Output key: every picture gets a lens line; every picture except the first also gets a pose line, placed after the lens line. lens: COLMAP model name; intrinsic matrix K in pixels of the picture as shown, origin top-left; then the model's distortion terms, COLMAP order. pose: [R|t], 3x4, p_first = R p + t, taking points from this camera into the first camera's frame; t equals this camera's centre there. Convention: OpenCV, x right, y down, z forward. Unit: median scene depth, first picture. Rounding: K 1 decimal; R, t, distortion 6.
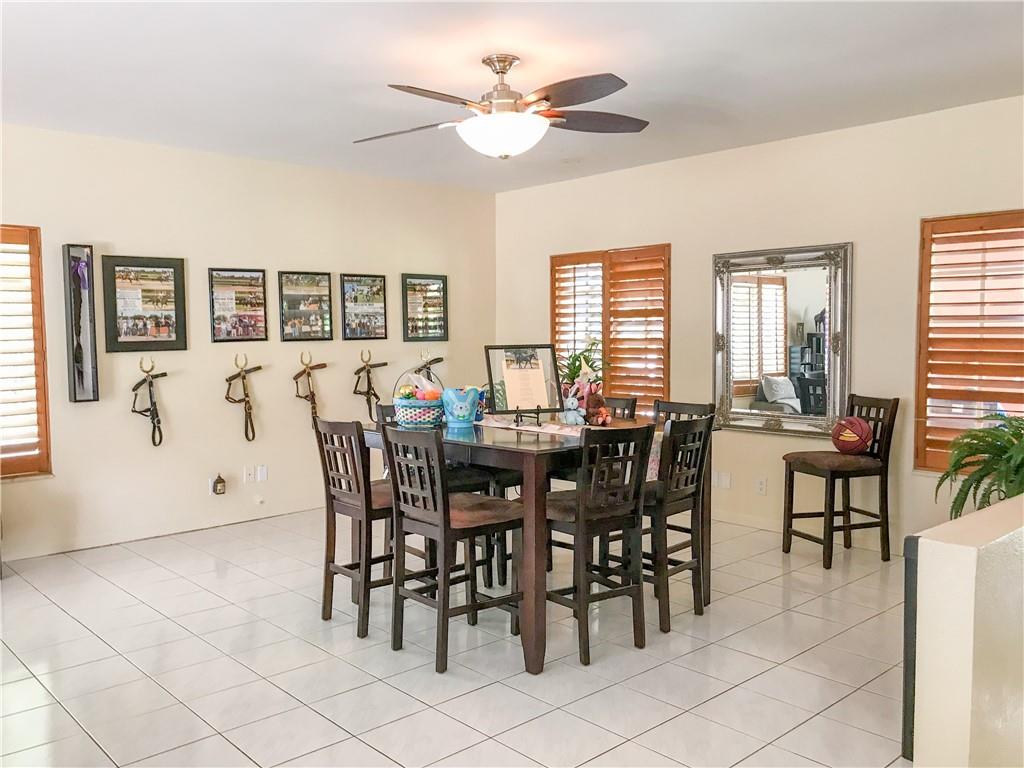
lens RADIAL K [[846.2, 0, 512.0], [0, 846.2, 384.0], [0, 0, 1]] dist [0.087612, -0.123541]
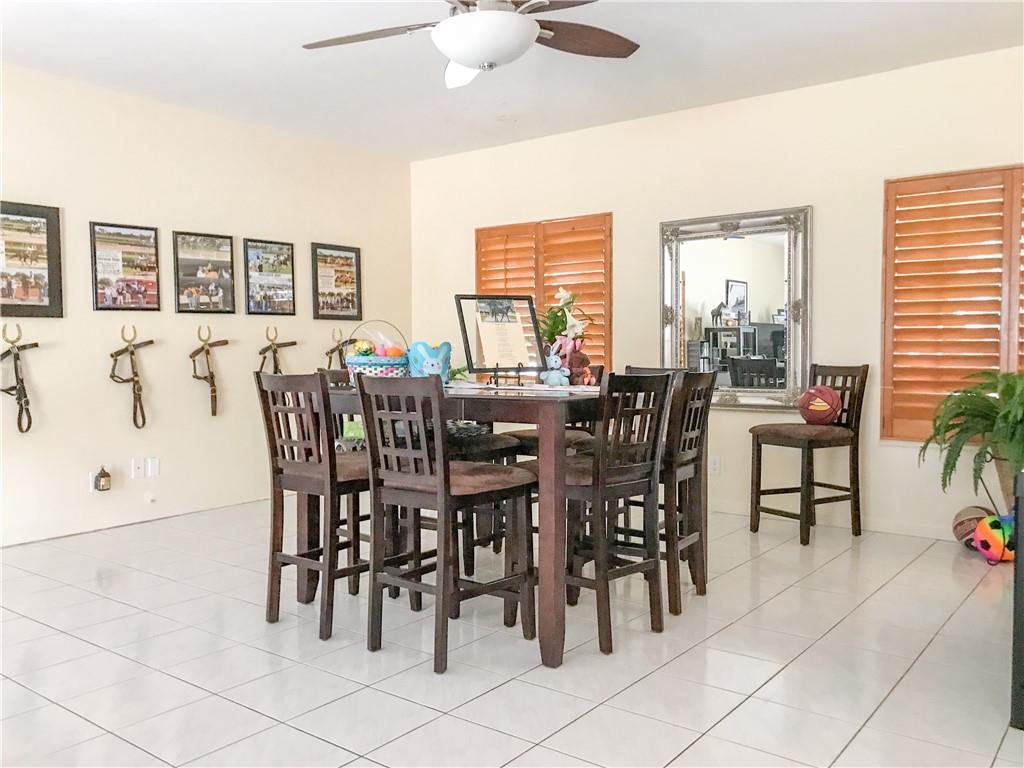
lens RADIAL K [[856.6, 0, 512.0], [0, 856.6, 384.0], [0, 0, 1]] dist [-0.009208, 0.097970]
pose [[0.986482, -0.005985, 0.163762, -0.087997], [0.009218, 0.999777, -0.018991, 0.046511], [-0.163612, 0.020244, 0.986317, 0.102771]]
